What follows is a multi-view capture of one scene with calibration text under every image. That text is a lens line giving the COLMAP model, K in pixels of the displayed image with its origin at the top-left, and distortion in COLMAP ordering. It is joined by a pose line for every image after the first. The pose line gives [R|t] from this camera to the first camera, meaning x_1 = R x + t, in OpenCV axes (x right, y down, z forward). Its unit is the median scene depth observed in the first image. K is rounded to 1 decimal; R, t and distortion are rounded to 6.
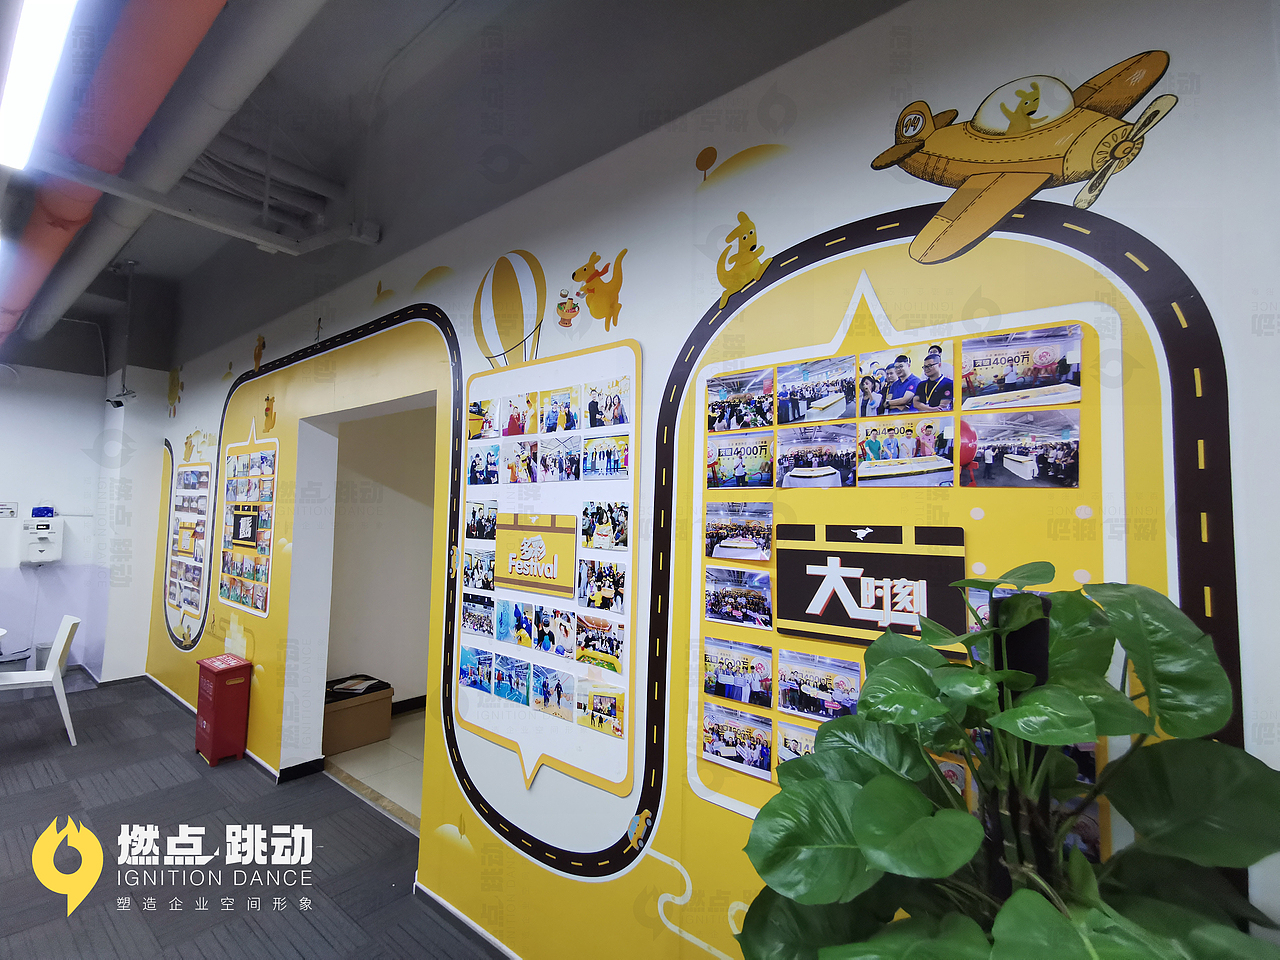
lens RADIAL K [[583.2, 0, 639.8], [0, 583.2, 479.1], [0, 0, 1]] dist [-0.000282, 0.000983]
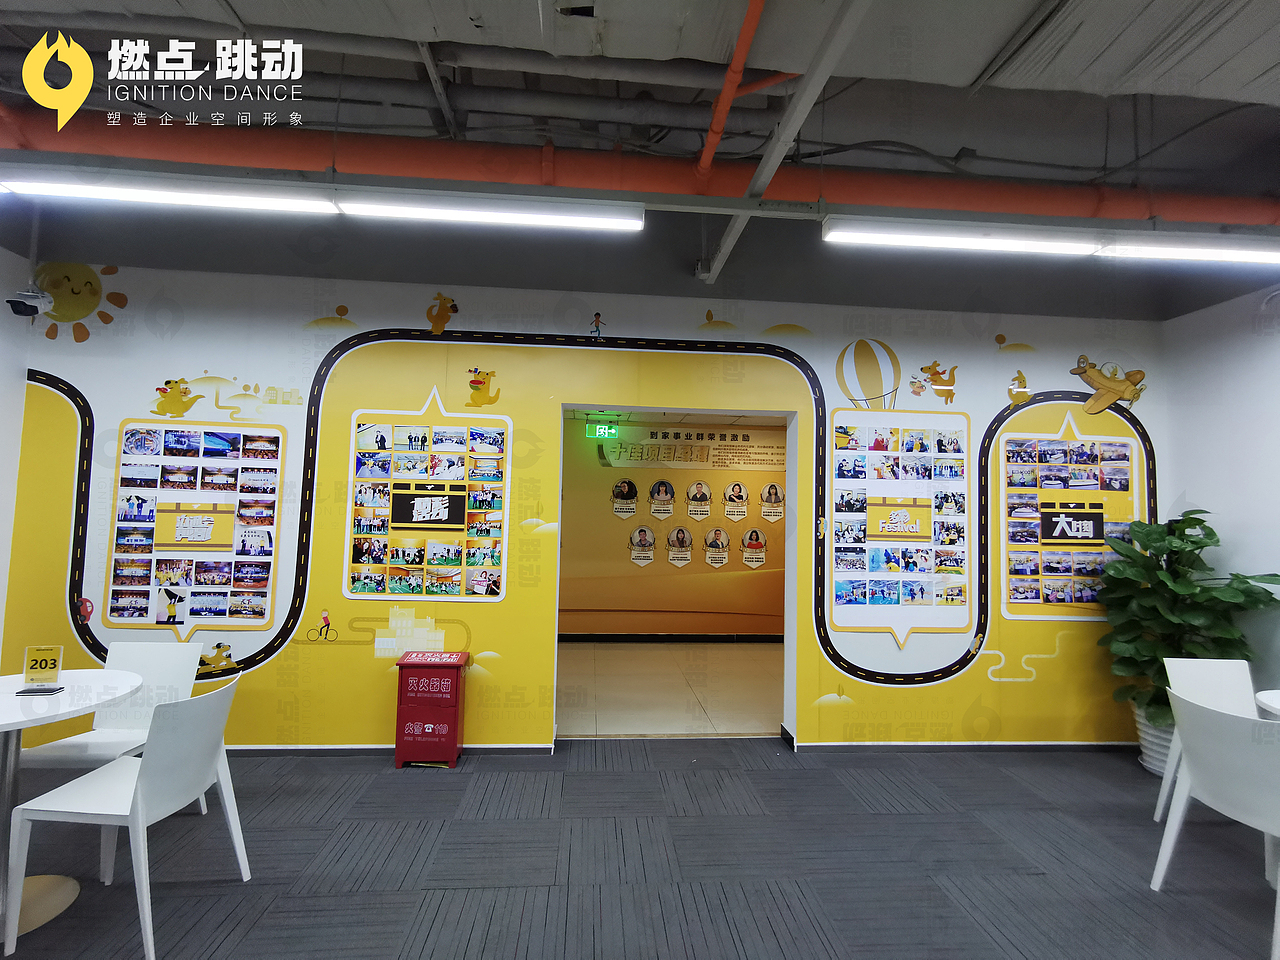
lens RADIAL K [[583.2, 0, 639.7], [0, 583.2, 480.3], [0, 0, 1]] dist [-0.000282, 0.000983]
pose [[0.728694, 0.035698, 0.683909, -2.383308], [-0.047583, 0.998866, -0.001439, 0.058245], [-0.683184, -0.031494, 0.729566, 0.295810]]
